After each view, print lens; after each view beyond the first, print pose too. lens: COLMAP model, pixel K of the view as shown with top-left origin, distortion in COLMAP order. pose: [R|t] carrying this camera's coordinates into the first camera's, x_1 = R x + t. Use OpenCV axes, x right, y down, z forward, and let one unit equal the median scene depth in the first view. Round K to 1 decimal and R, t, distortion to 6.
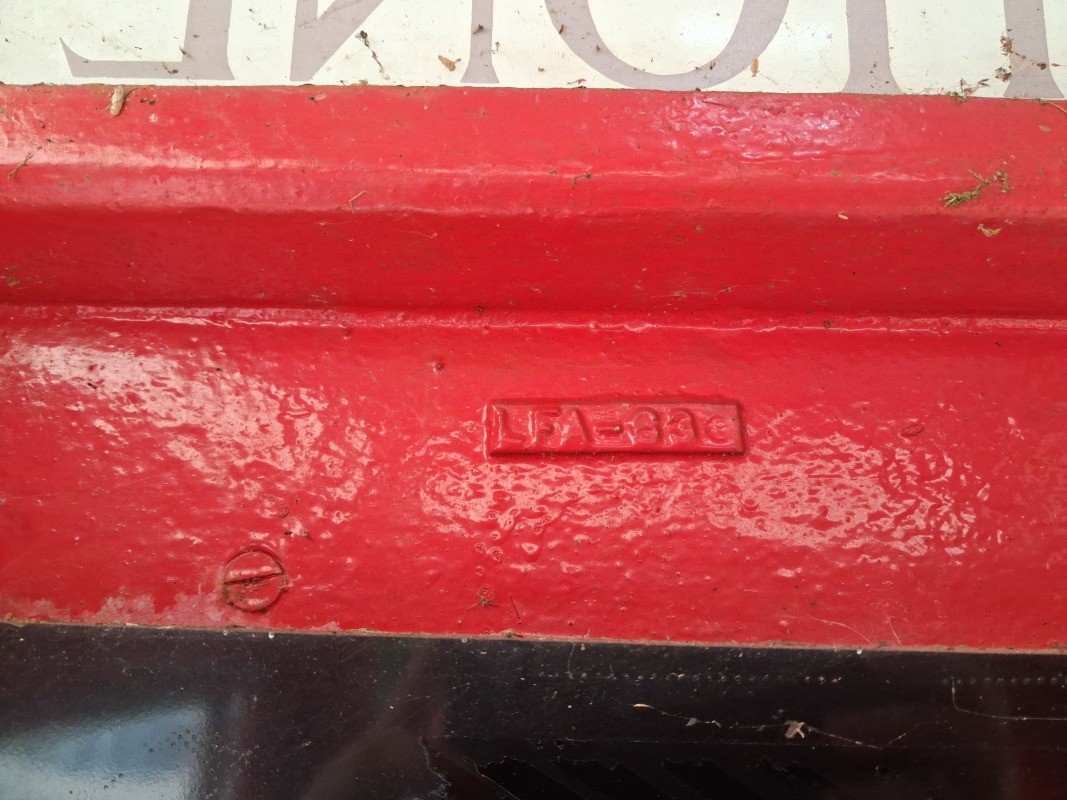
lens RADIAL K [[847.4, 0, 533.5], [0, 847.4, 400.0], [0, 0, 1]] dist [0.061319, -0.180048]
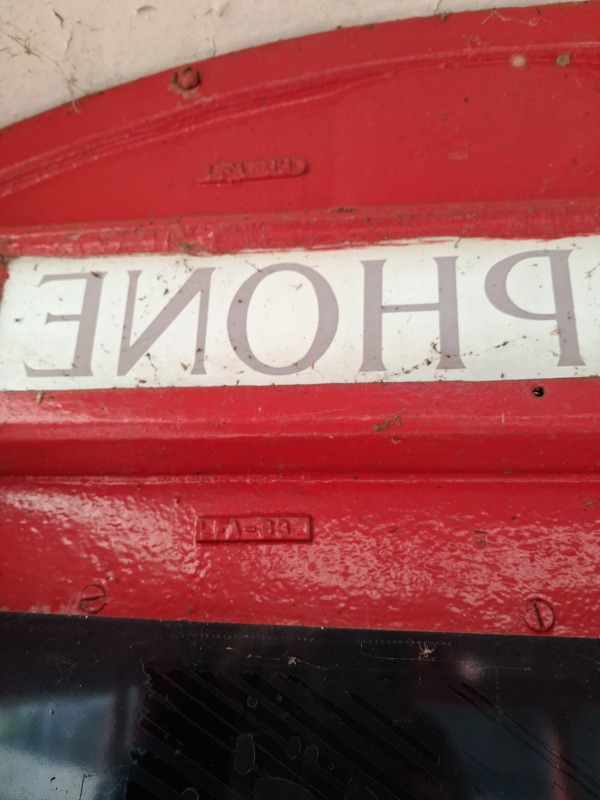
lens RADIAL K [[621.4, 0, 283.0], [0, 621.4, 402.3], [0, 0, 1]] dist [0.051645, -0.079056]
pose [[0.989577, -0.034819, -0.139732, 0.409829], [0.013519, 0.988506, -0.150579, -0.047165], [0.143368, 0.147120, 0.978673, -0.609652]]
